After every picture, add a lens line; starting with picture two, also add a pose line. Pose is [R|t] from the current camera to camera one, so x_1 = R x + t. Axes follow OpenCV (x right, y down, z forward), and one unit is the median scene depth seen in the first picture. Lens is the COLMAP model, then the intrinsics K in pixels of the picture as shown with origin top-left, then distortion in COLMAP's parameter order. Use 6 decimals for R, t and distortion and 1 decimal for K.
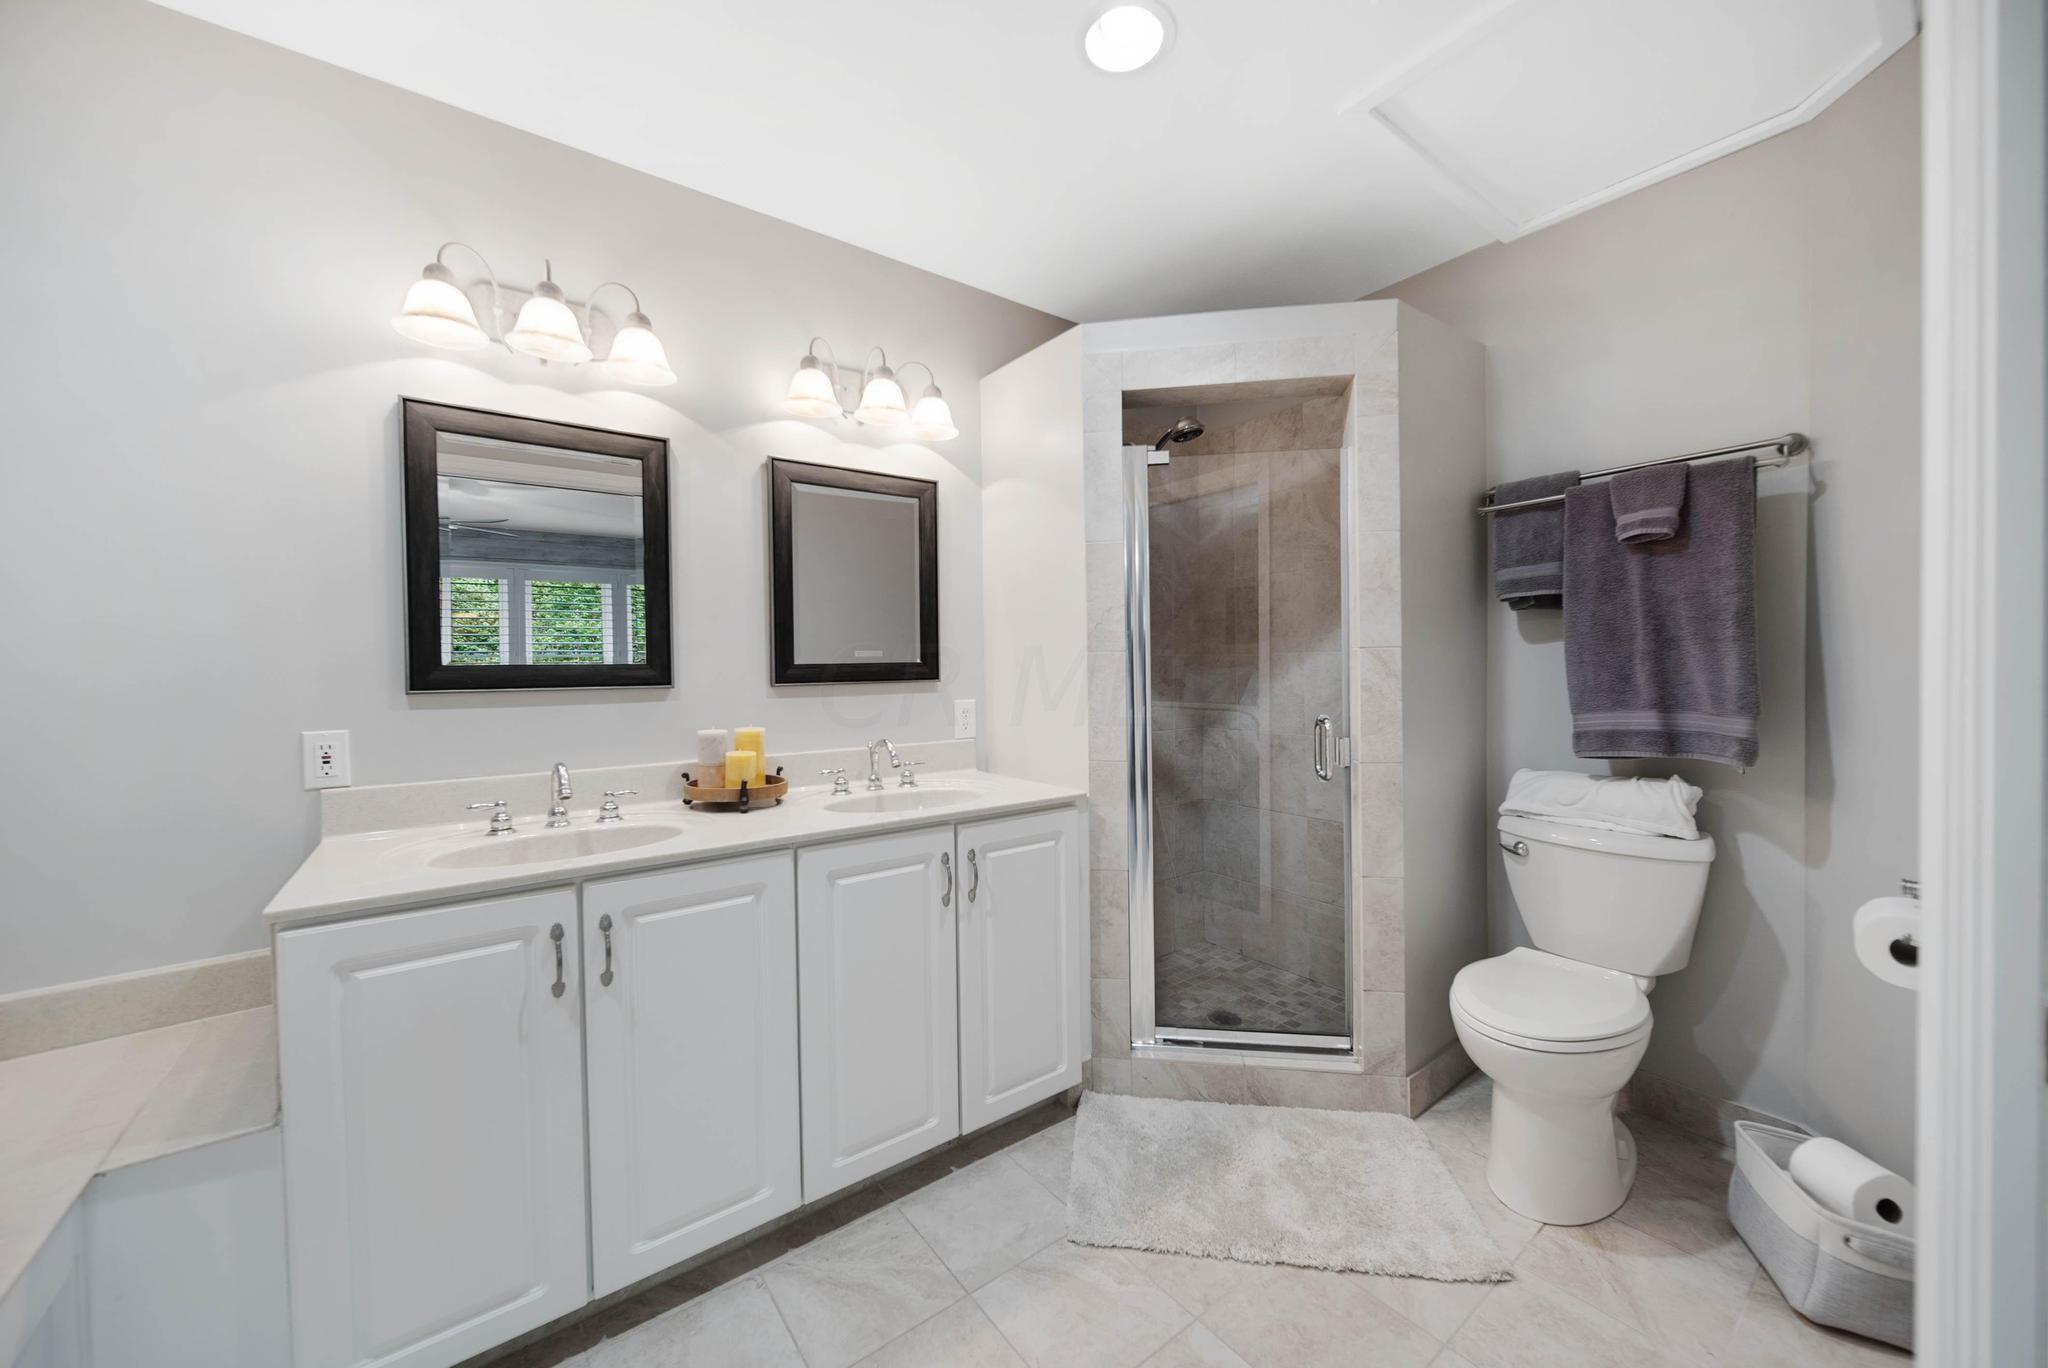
lens RADIAL K [[756.3, 0, 1025.0], [0, 756.3, 679.6], [0, 0, 1]] dist [-0.000088, -0.000575]
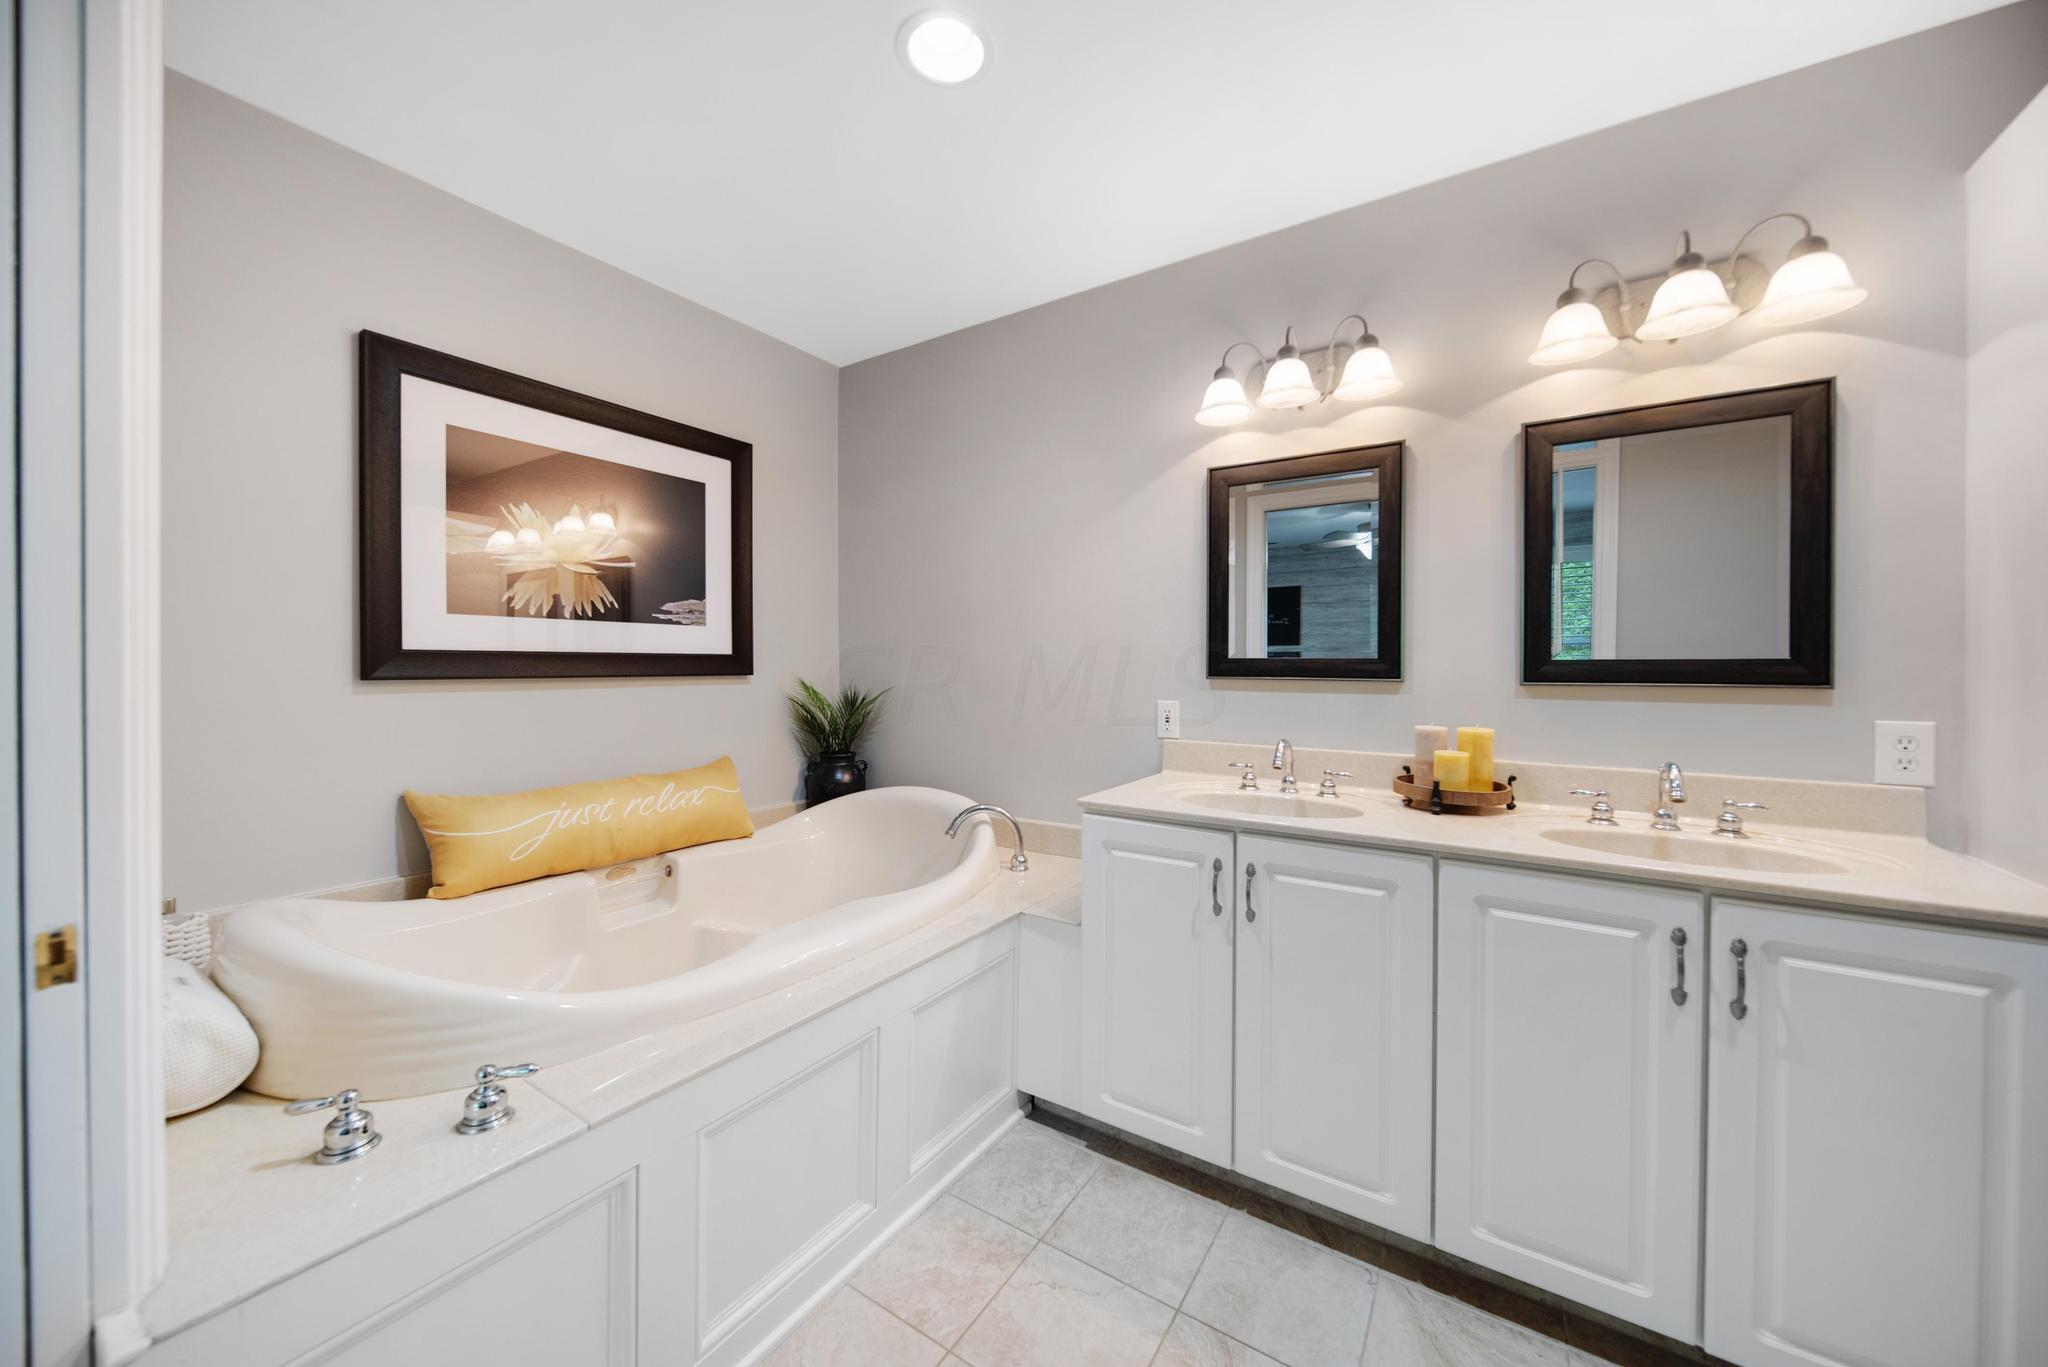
lens RADIAL K [[728.4, 0, 1019.8], [0, 728.4, 675.9], [0, 0, 1]] dist [-0.011064, -0.000282]
pose [[0.327154, 0.022761, -0.944697, 0.317993], [-0.028547, 0.999492, 0.014195, 0.003857], [0.944540, 0.022324, 0.327638, 0.200490]]
